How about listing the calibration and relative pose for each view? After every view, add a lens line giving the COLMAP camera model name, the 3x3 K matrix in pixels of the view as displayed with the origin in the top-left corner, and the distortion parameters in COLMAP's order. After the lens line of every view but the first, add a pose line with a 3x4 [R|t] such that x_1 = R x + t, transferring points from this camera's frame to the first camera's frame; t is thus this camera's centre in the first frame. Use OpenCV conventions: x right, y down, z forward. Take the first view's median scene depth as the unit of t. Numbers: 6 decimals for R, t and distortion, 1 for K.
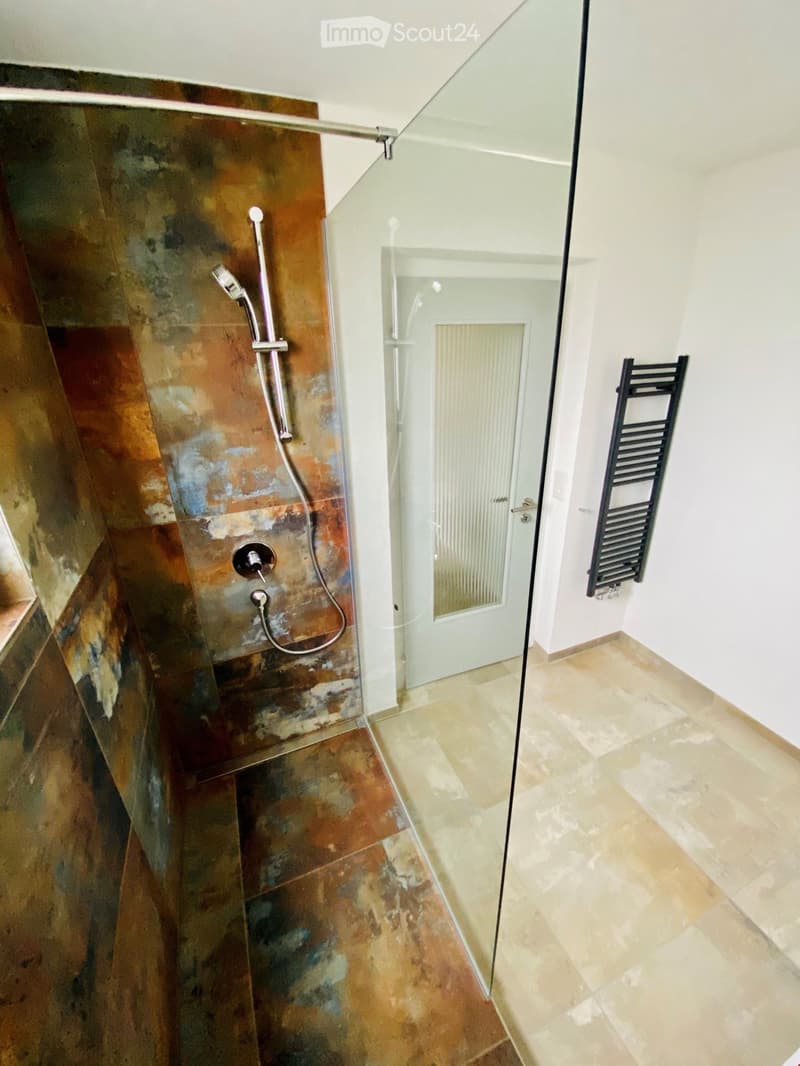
lens RADIAL K [[429.3, 0, 400.0], [0, 429.3, 533.0], [0, 0, 1]] dist [0.021451, -0.021525]
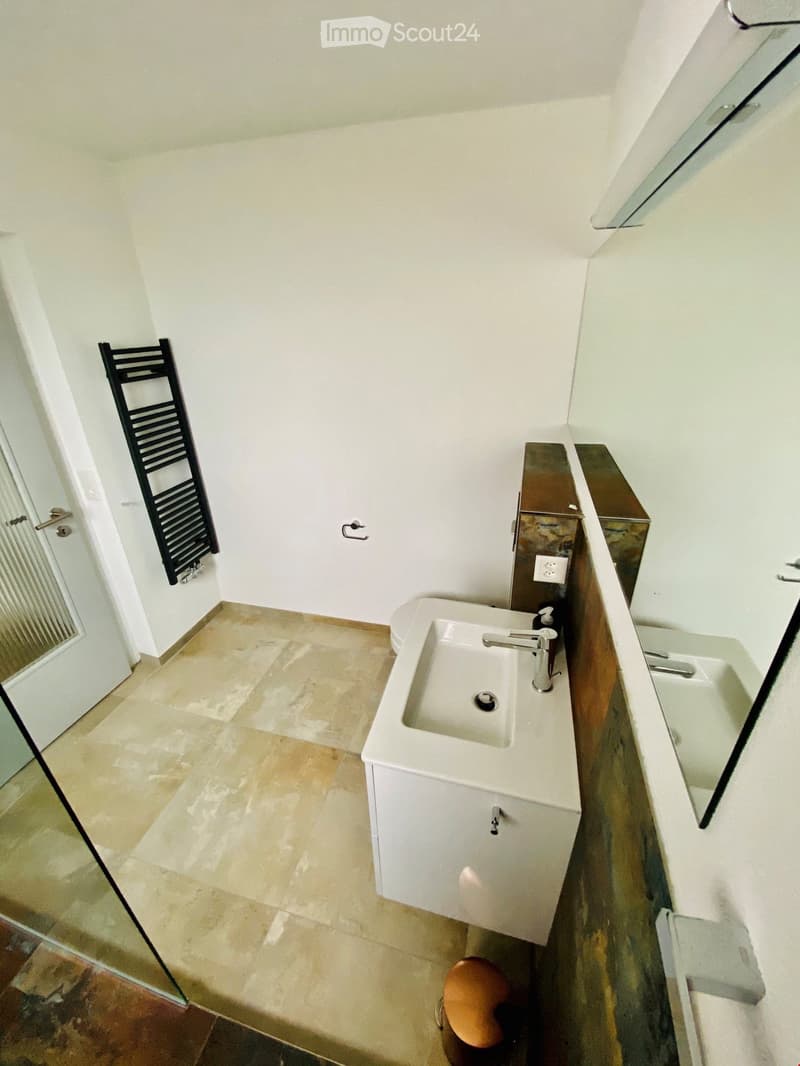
lens RADIAL K [[429.3, 0, 400.0], [0, 429.3, 533.0], [0, 0, 1]] dist [0.021451, -0.021525]
pose [[0.611720, -0.330087, 0.718917, 0.088883], [0.305304, 0.936887, 0.170387, 0.028136], [-0.729786, 0.115259, 0.673890, -0.073415]]
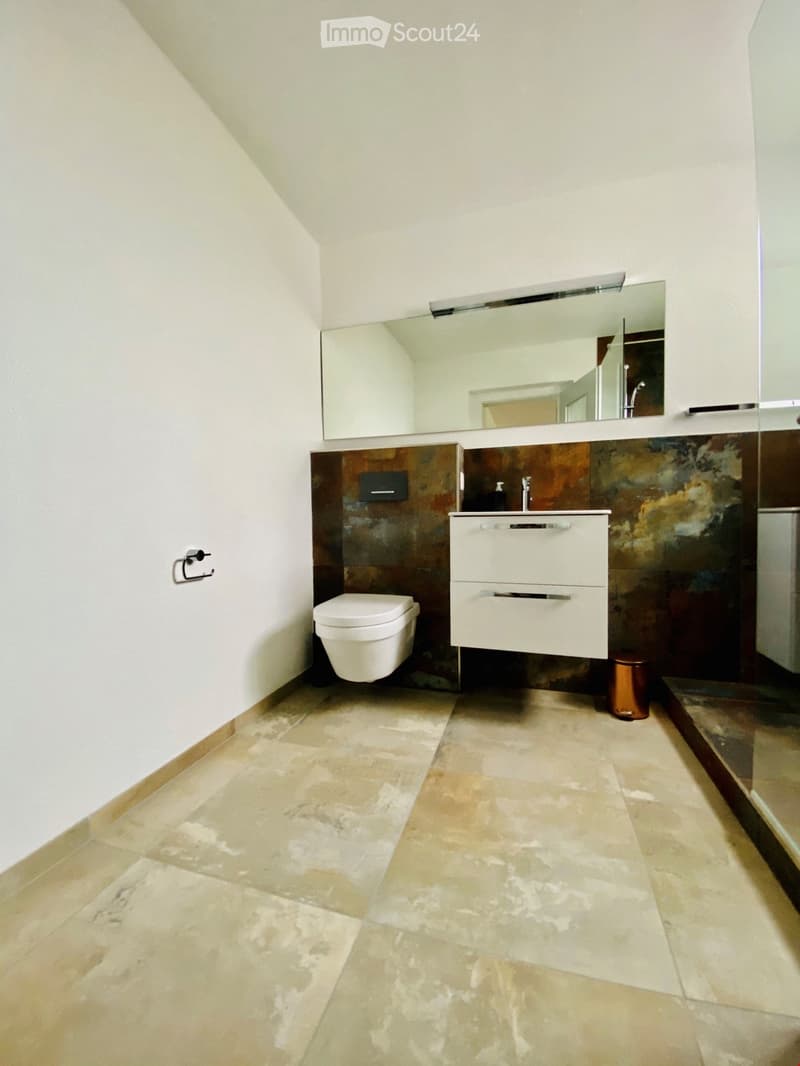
lens RADIAL K [[429.3, 0, 400.0], [0, 429.3, 533.0], [0, 0, 1]] dist [0.021451, -0.021525]
pose [[-0.767833, 0.029256, 0.639982, 0.099210], [0.285707, 0.909754, 0.301195, 0.008275], [-0.573414, 0.414115, -0.706898, 1.018866]]
